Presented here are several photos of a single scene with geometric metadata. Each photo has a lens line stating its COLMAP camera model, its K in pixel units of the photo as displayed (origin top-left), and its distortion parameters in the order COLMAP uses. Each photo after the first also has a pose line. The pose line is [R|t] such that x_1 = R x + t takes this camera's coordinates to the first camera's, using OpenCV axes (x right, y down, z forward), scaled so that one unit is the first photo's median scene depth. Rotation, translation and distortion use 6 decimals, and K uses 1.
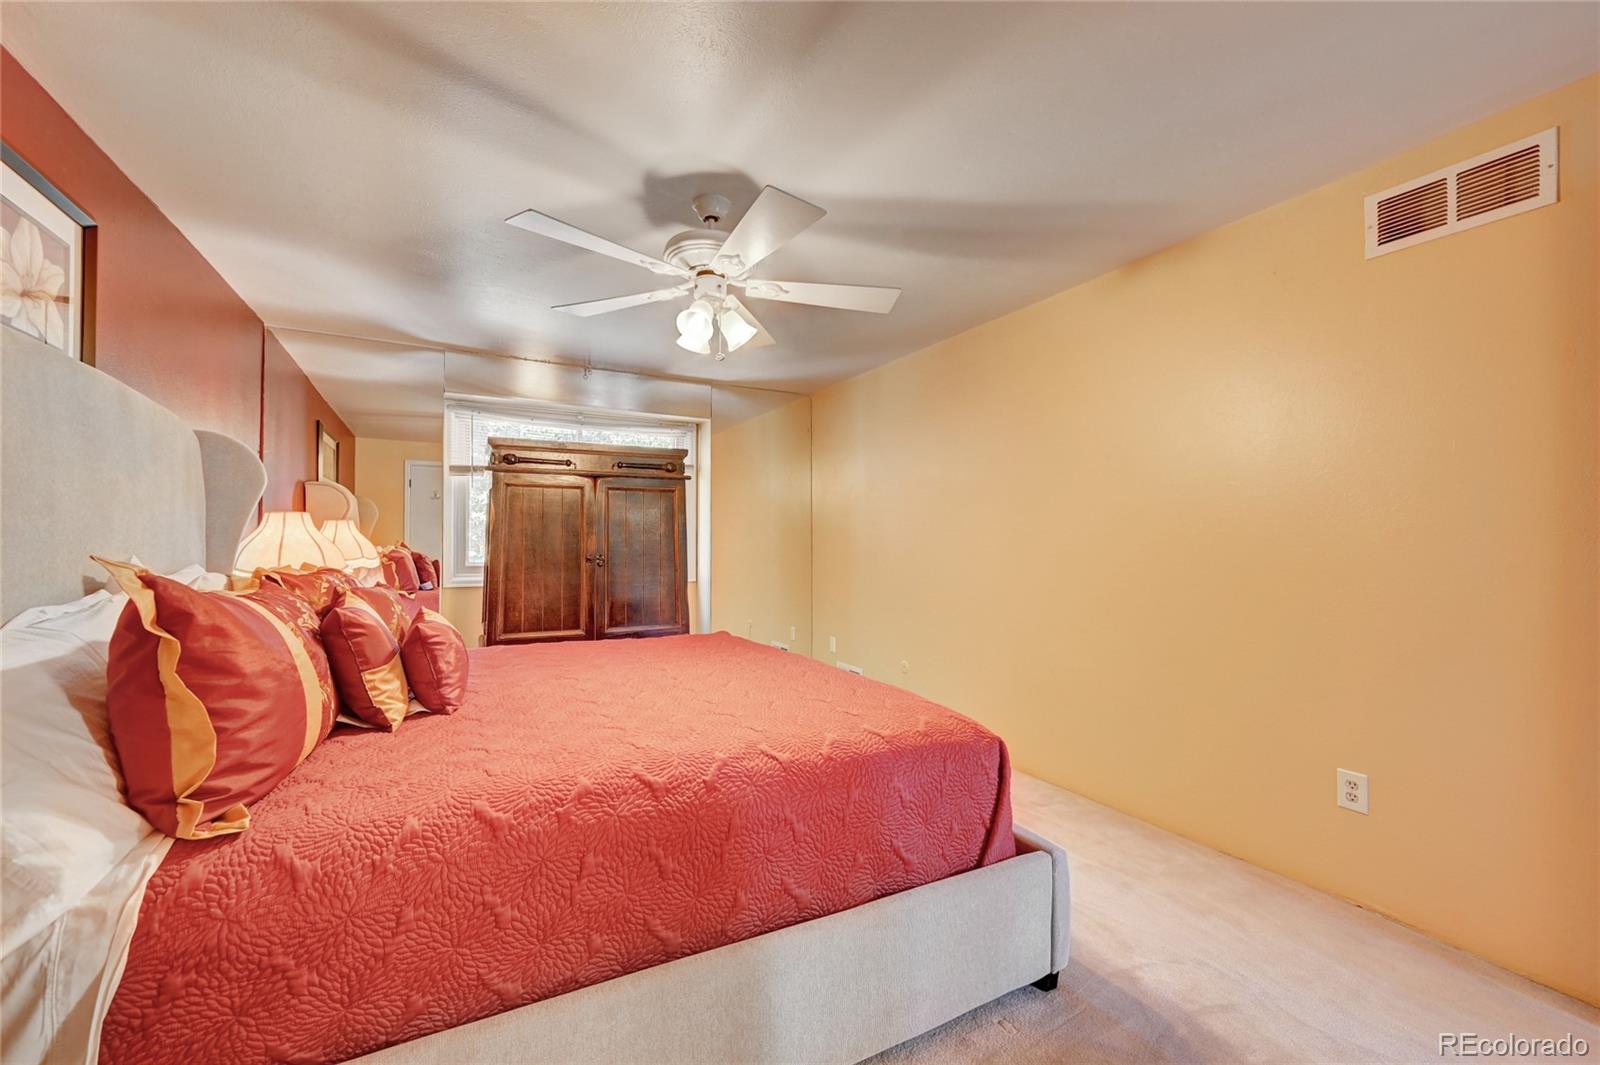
lens RADIAL K [[635.6, 0, 800.1], [0, 635.6, 535.0], [0, 0, 1]] dist [0.000389, -0.000034]
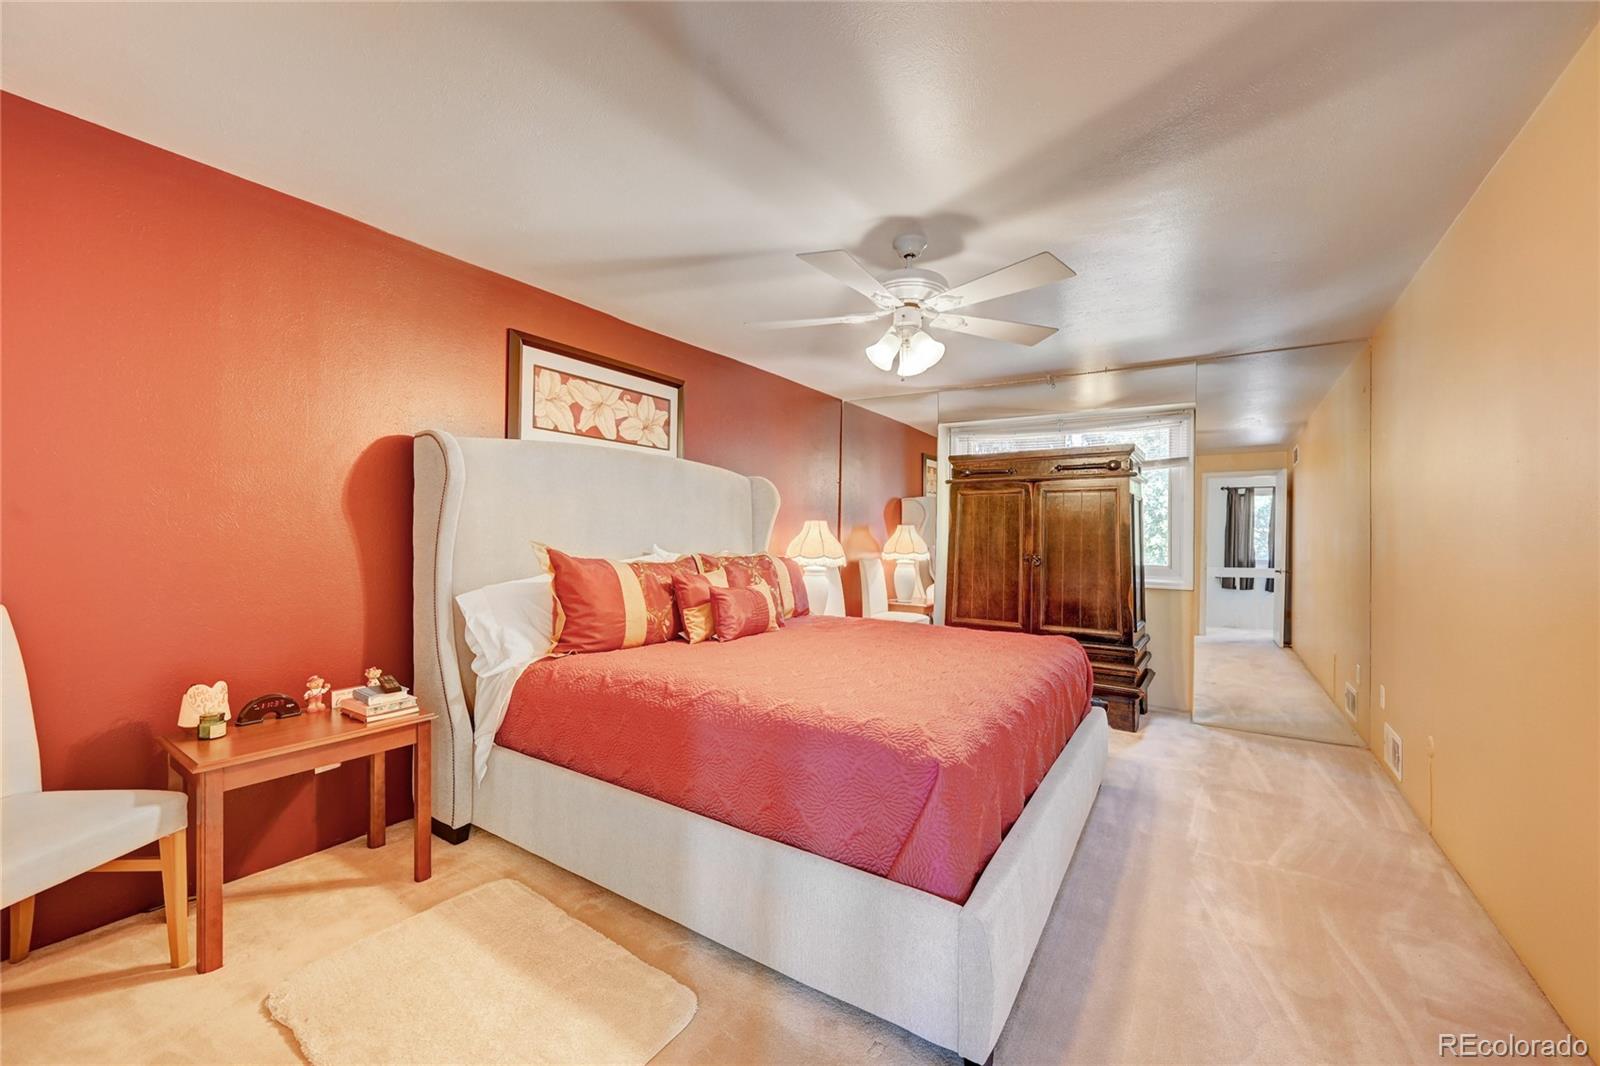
lens RADIAL K [[630.2, 0, 829.5], [0, 630.2, 533.3], [0, 0, 1]] dist [-0.001027, -0.000007]
pose [[0.504944, -0.000671, -0.863152, 0.444333], [-0.005290, 0.999979, -0.003873, 0.000927], [0.863136, 0.006522, 0.504930, 0.181629]]
